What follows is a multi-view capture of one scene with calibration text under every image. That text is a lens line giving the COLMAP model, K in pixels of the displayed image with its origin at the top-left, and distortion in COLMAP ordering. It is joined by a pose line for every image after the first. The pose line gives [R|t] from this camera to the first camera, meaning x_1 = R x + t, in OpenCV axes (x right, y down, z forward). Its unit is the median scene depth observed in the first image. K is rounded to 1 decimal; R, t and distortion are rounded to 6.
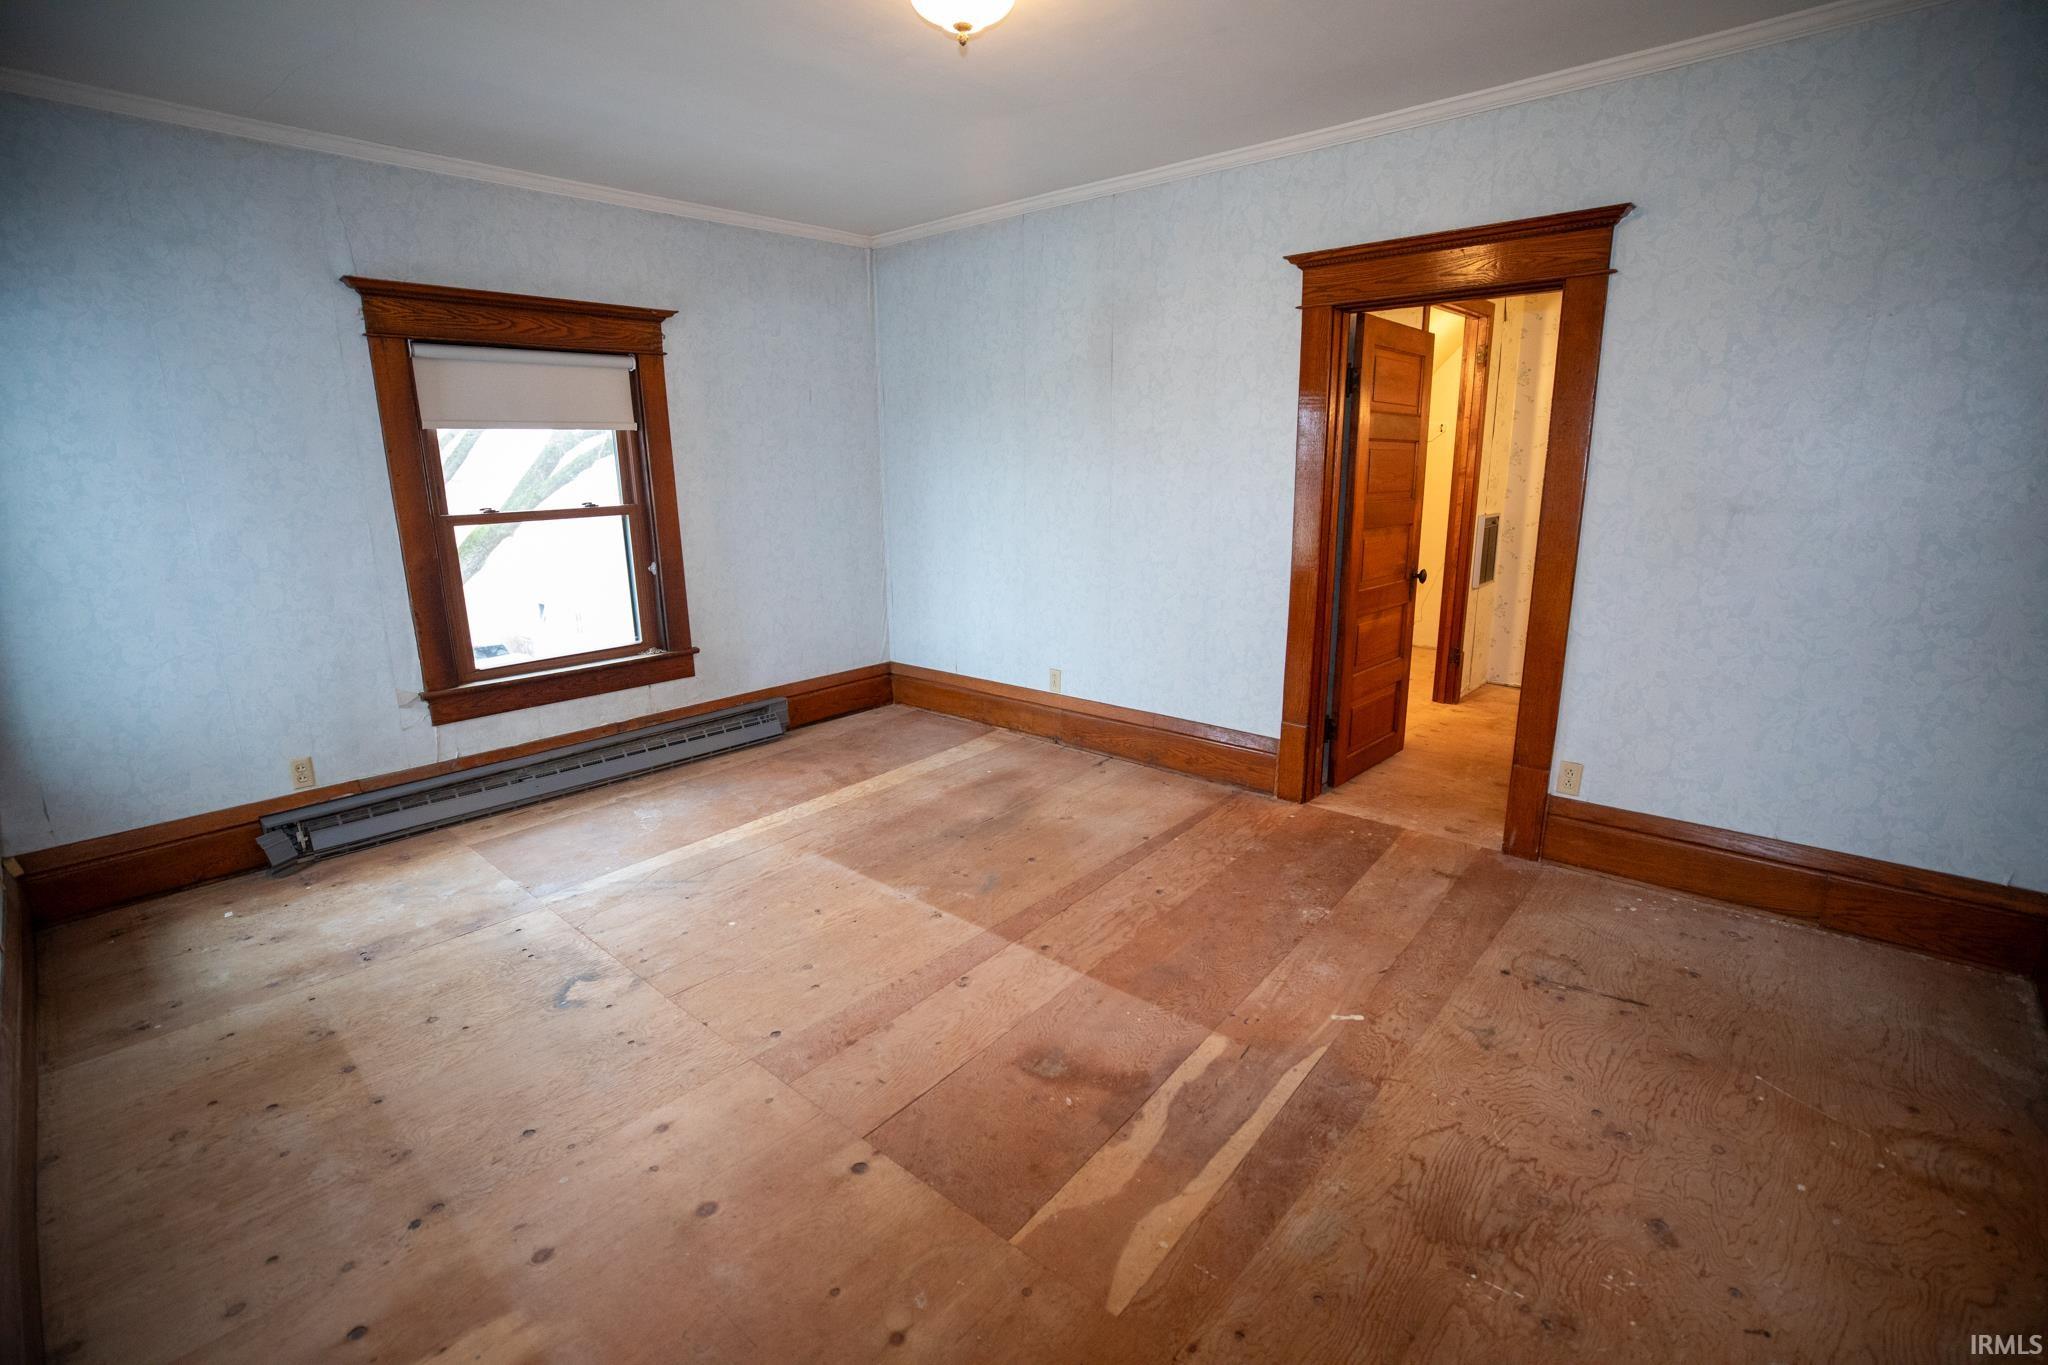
lens RADIAL K [[930.3, 0, 1019.3], [0, 930.3, 682.5], [0, 0, 1]] dist [-0.042934, 0.011800]
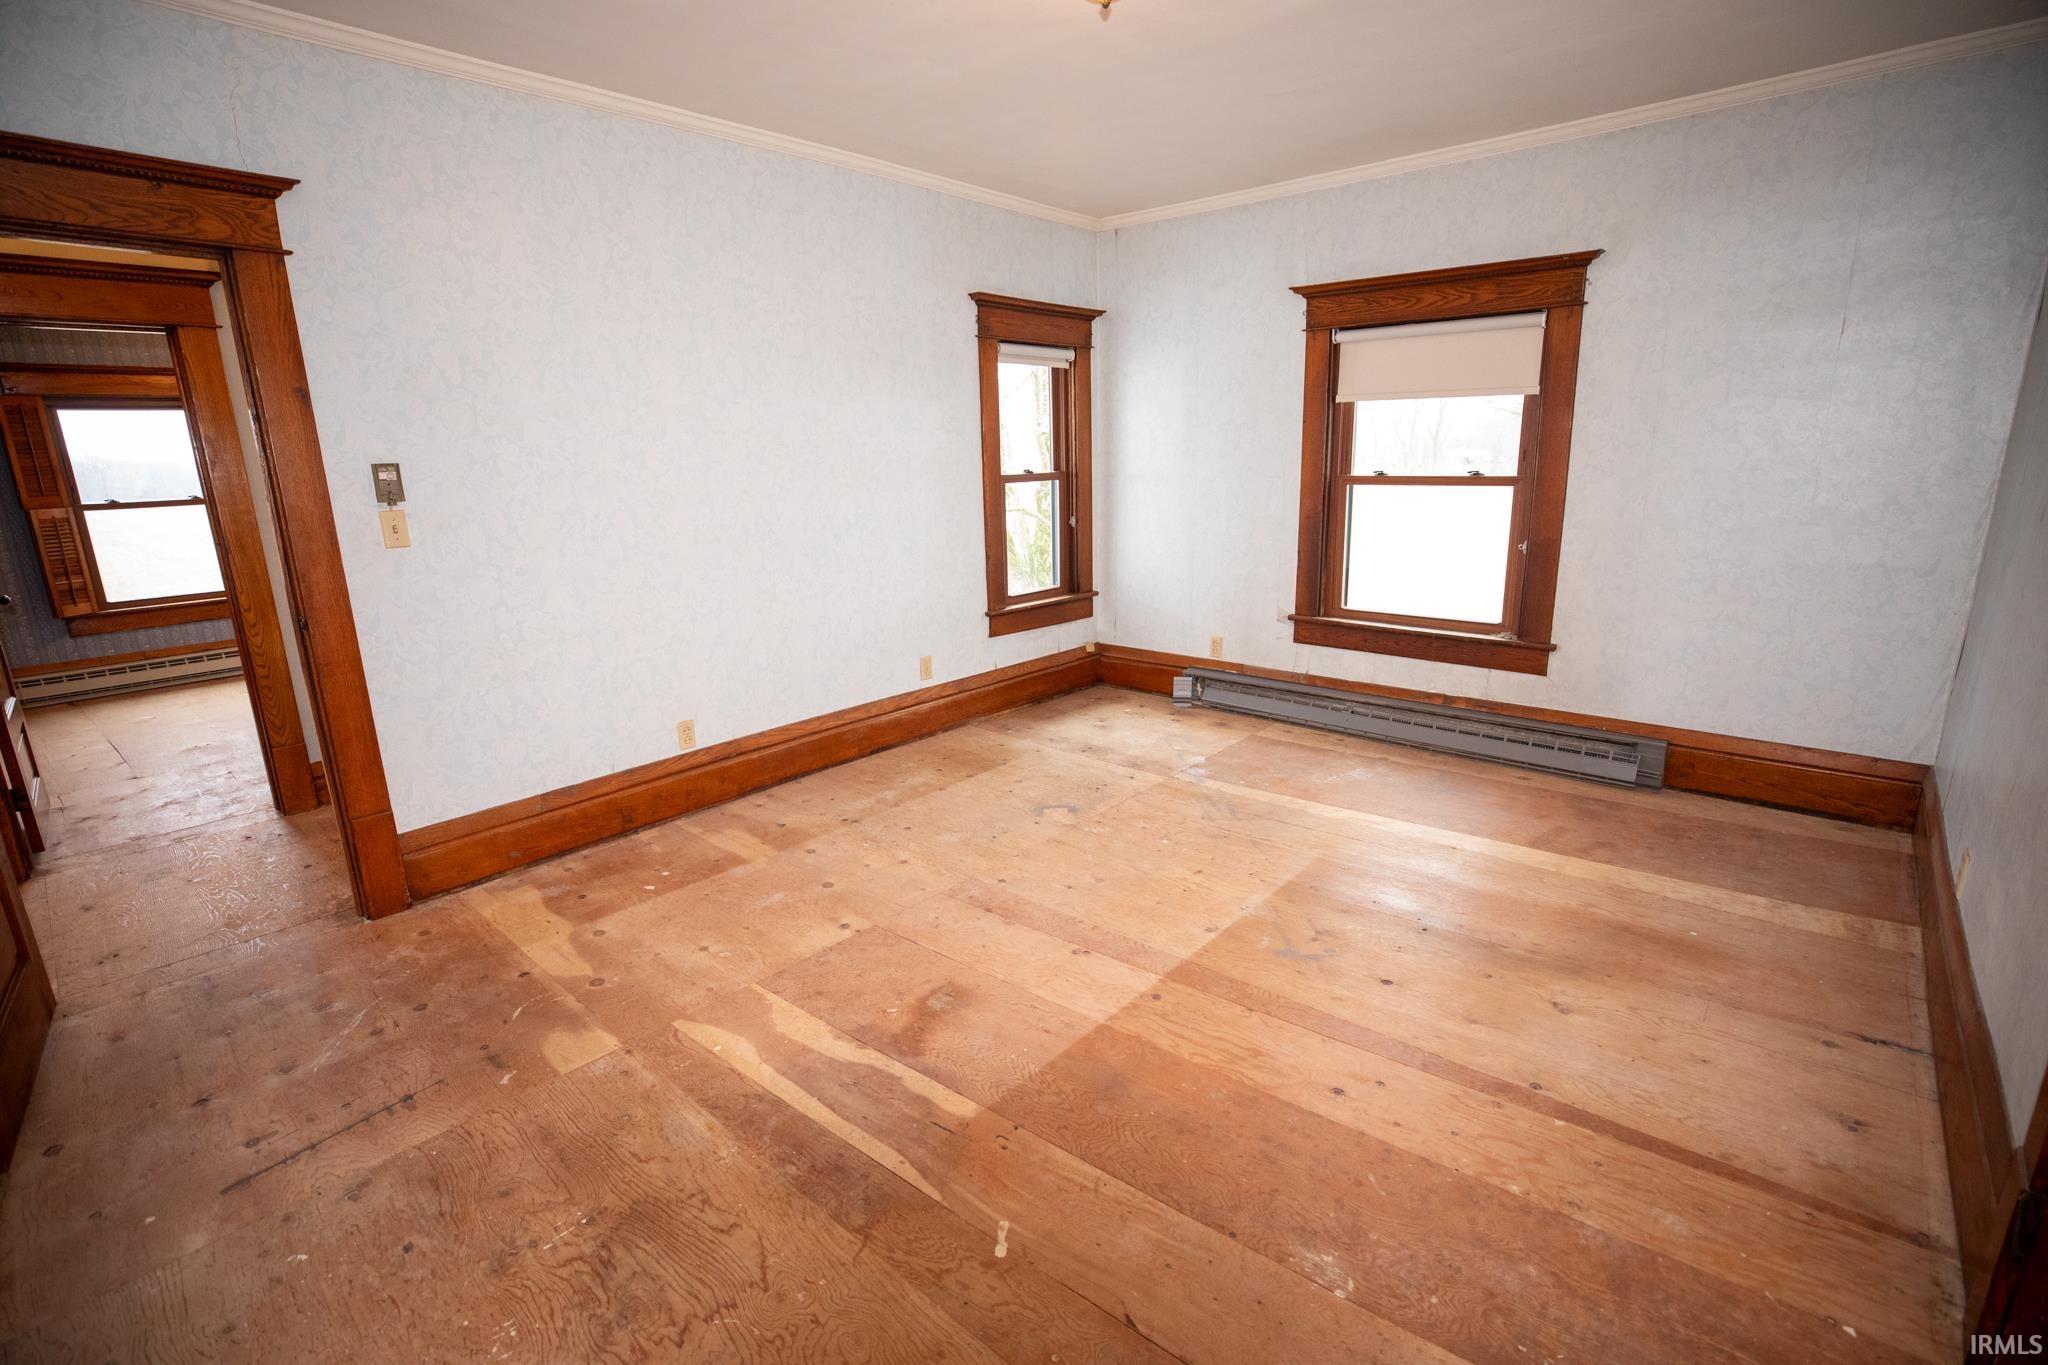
lens RADIAL K [[930.3, 0, 1019.3], [0, 930.3, 682.5], [0, 0, 1]] dist [-0.042934, 0.011800]
pose [[-0.000809, 0.260444, -0.965489, 0.640336], [-0.208652, 0.944194, 0.254875, -0.155241], [0.977990, 0.201657, 0.053578, 0.612766]]
